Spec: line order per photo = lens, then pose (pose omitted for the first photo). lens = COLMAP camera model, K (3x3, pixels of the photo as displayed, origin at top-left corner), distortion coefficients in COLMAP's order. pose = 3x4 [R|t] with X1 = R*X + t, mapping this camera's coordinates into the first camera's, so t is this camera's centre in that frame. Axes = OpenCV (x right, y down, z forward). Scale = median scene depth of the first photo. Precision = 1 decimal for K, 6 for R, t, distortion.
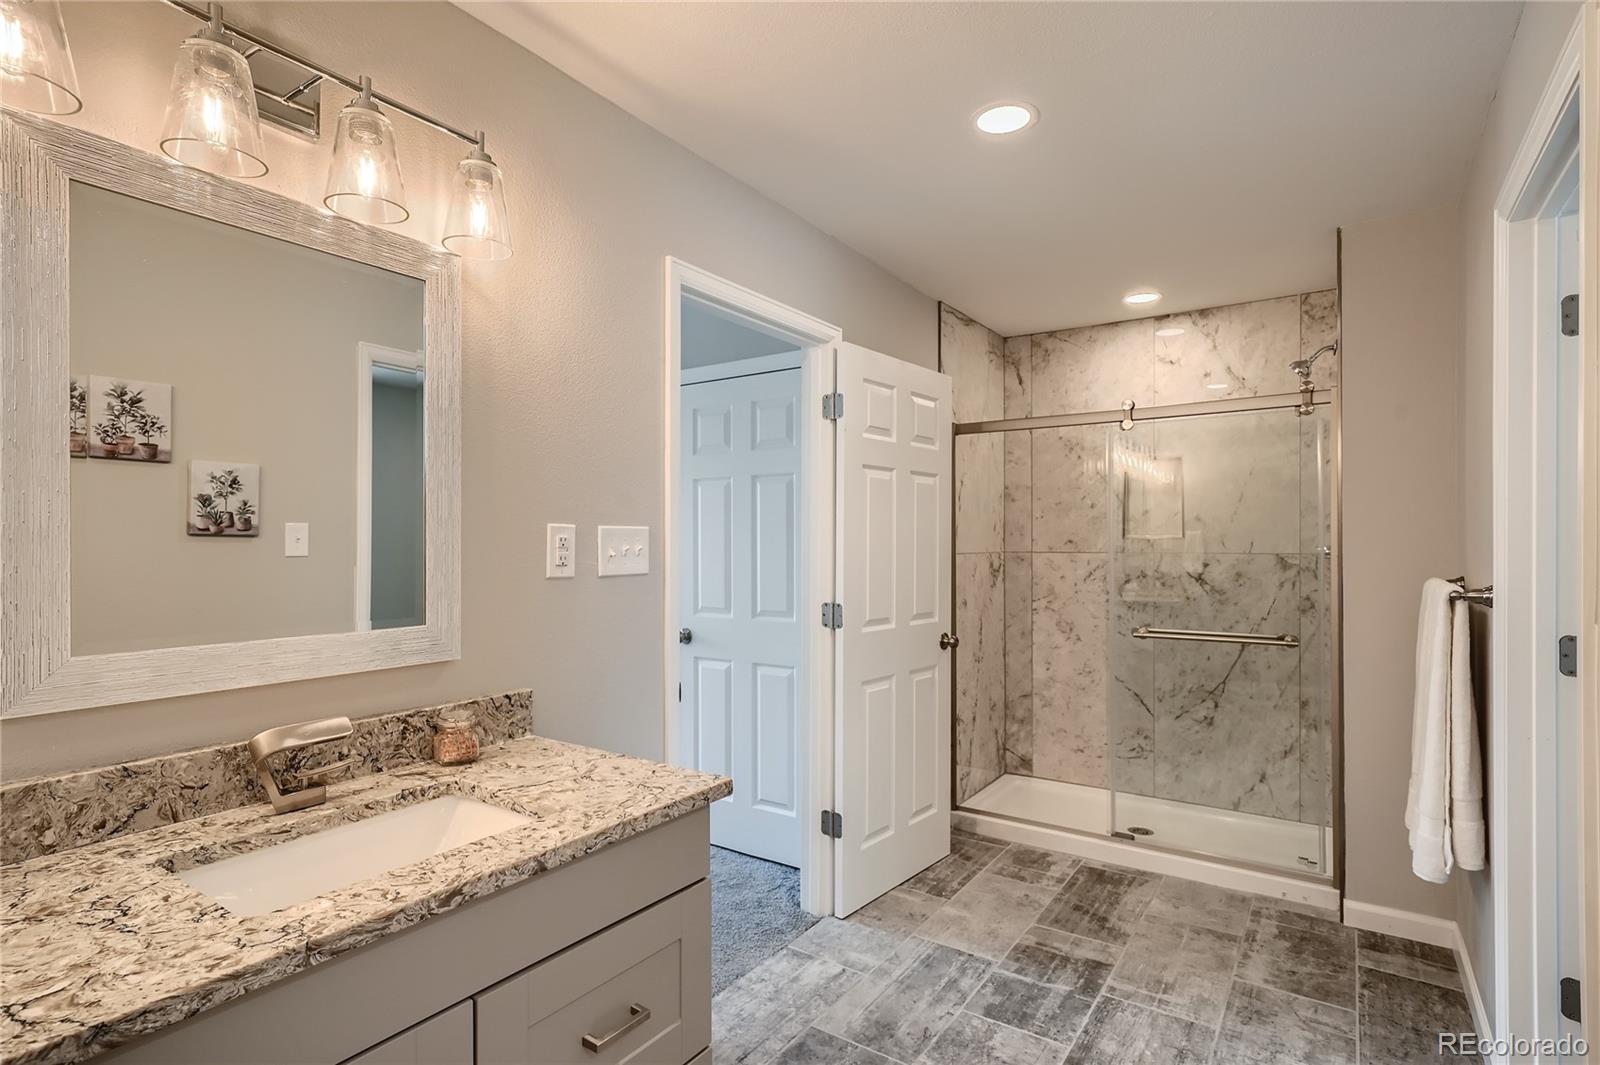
lens RADIAL K [[796.0, 0, 802.5], [0, 796.0, 539.3], [0, 0, 1]] dist [-0.001170, 0.003828]
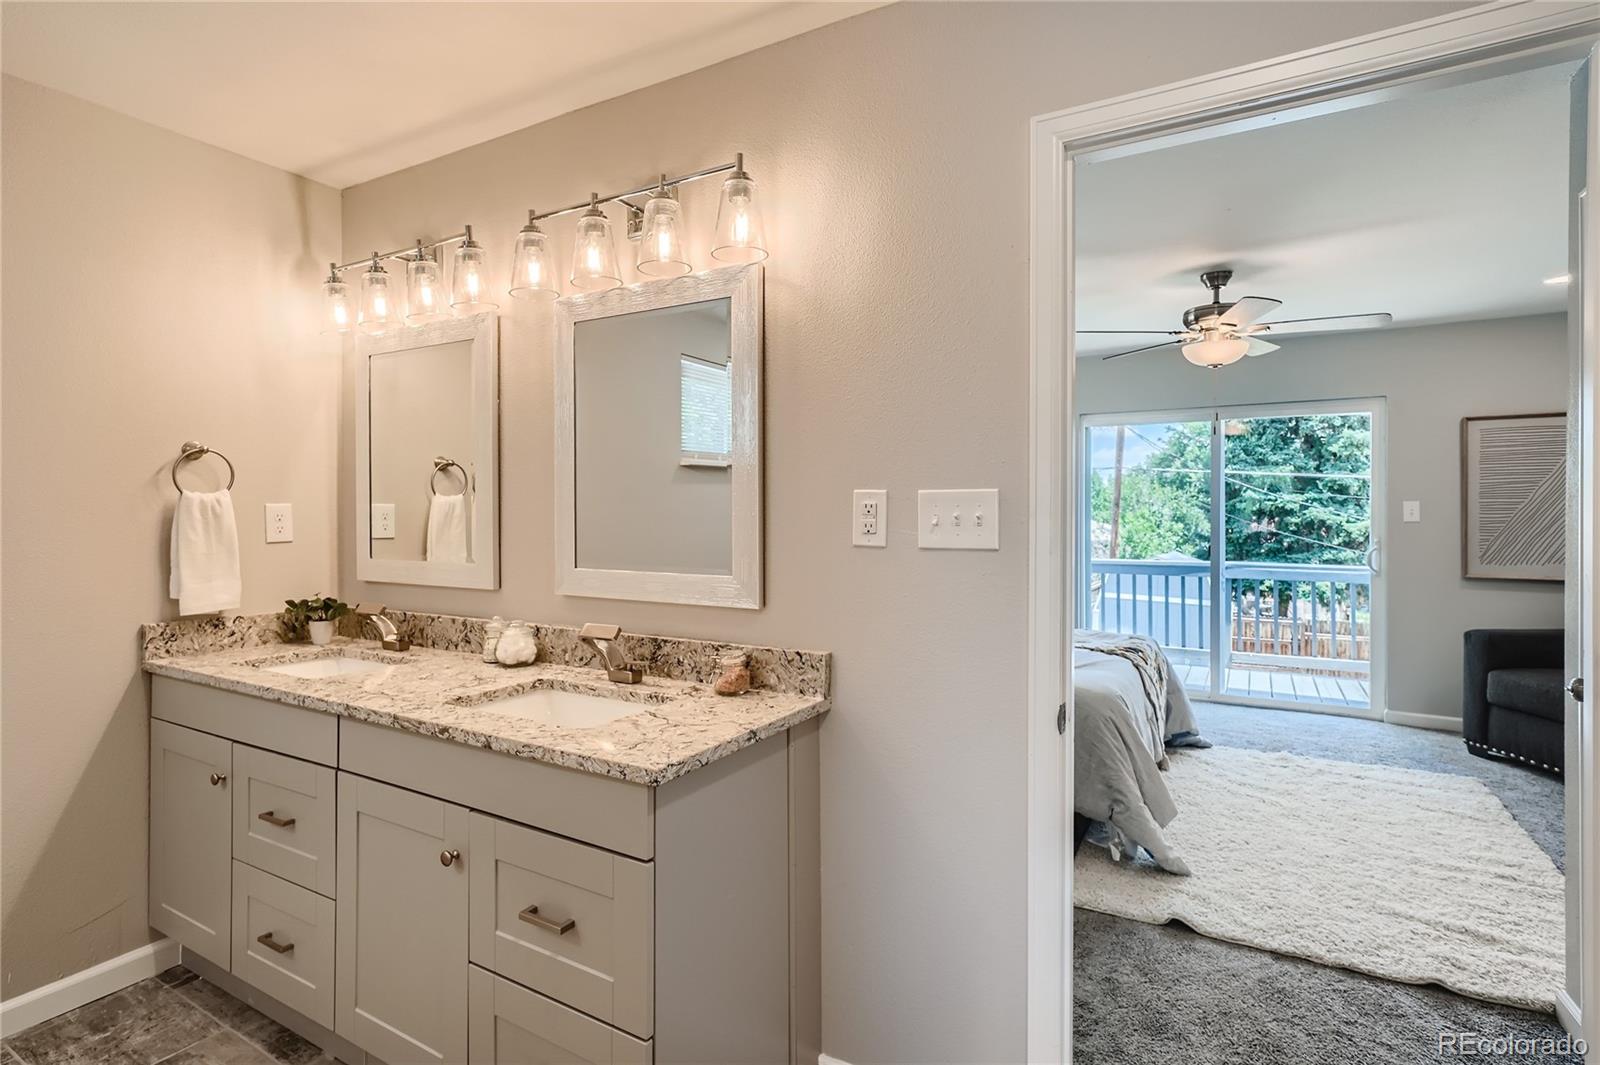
lens RADIAL K [[796.0, 0, 794.9], [0, 796.0, 513.7], [0, 0, 1]] dist [-0.001170, 0.003828]
pose [[0.067288, 0.002632, -0.997730, 0.864211], [0.001839, 0.999994, 0.002762, 0.009510], [0.997732, -0.002021, 0.067283, 1.156877]]
